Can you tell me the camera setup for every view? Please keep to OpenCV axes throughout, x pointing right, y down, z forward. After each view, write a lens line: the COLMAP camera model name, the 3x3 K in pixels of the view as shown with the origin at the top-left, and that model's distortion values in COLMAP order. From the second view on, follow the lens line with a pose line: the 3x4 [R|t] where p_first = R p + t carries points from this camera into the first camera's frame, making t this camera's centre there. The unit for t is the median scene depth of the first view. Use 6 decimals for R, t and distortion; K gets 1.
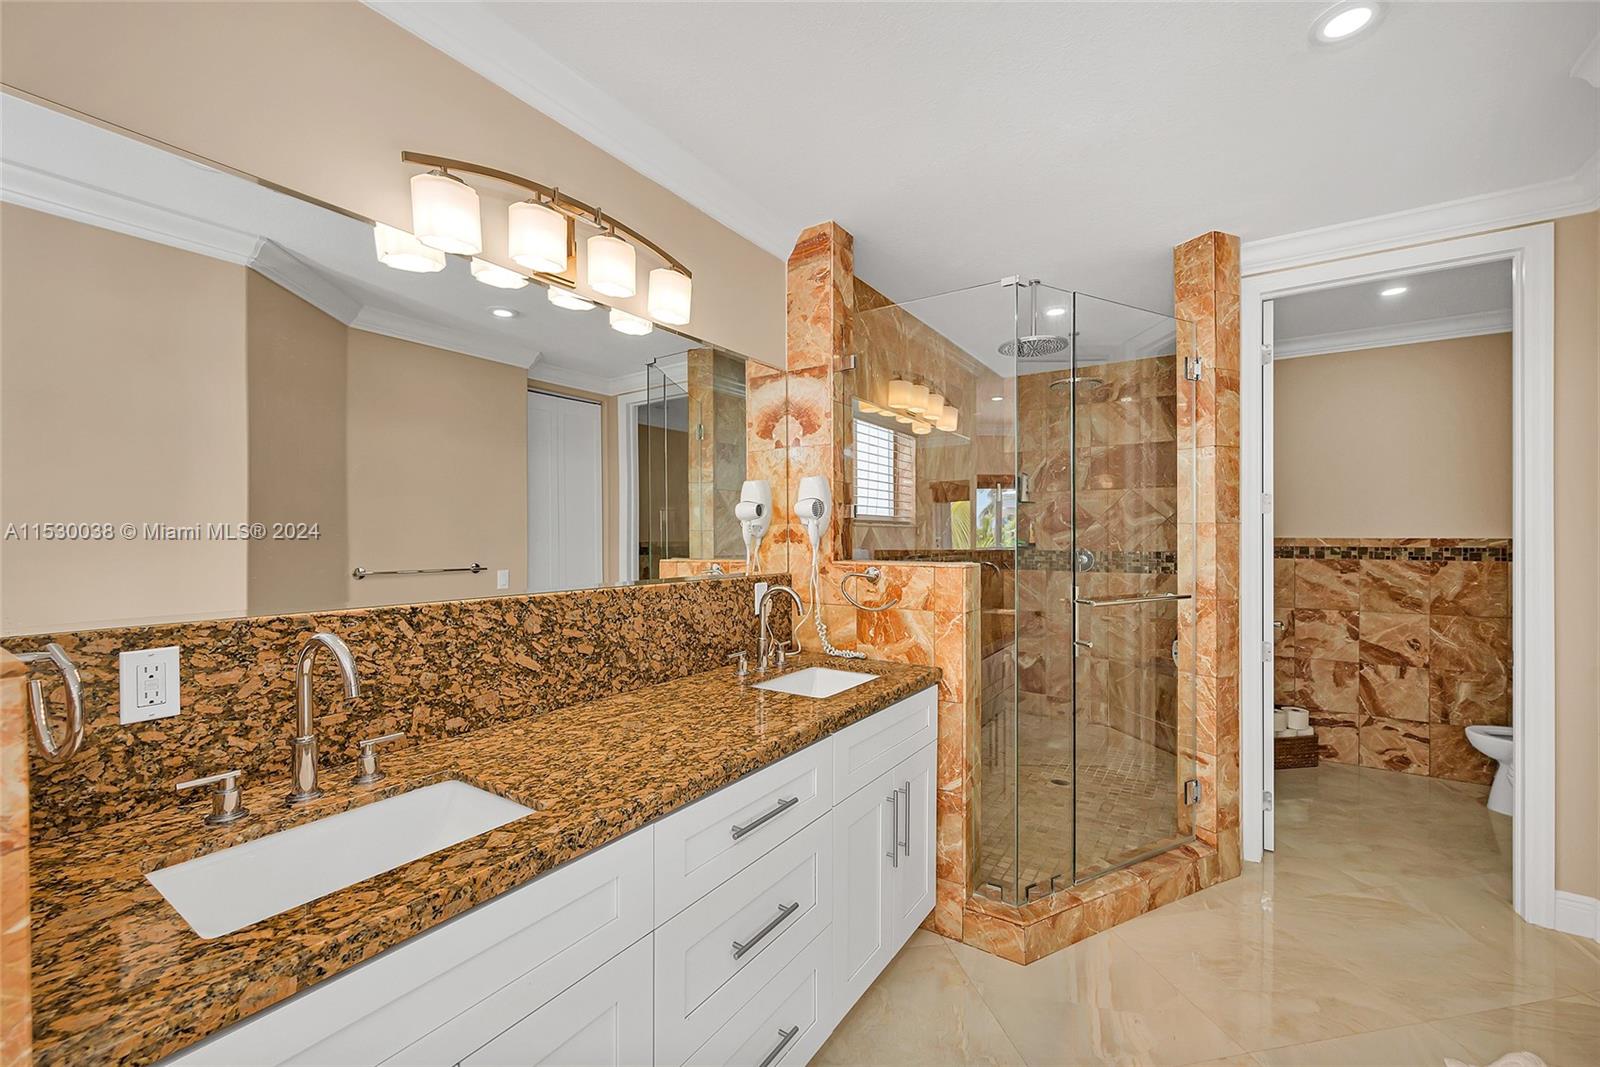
lens RADIAL K [[644.6, 0, 806.6], [0, 644.6, 541.7], [0, 0, 1]] dist [-0.003760, -0.000177]
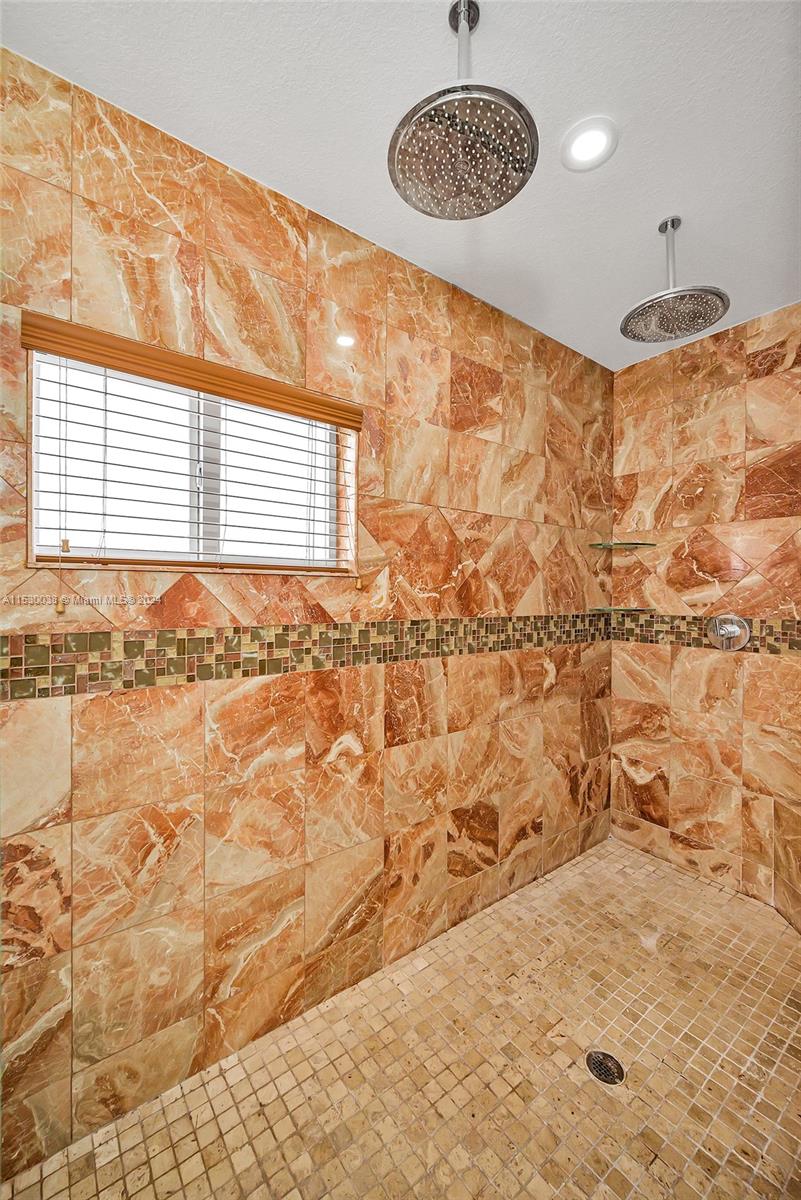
lens RADIAL K [[483.4, 0, 395.5], [0, 483.4, 595.5], [0, 0, 1]] dist [-0.003760, -0.000177]
pose [[0.944689, 0.009250, -0.327838, 0.337966], [-0.010098, 0.999949, -0.000885, -0.004773], [0.327813, 0.004147, 0.944733, 0.548705]]
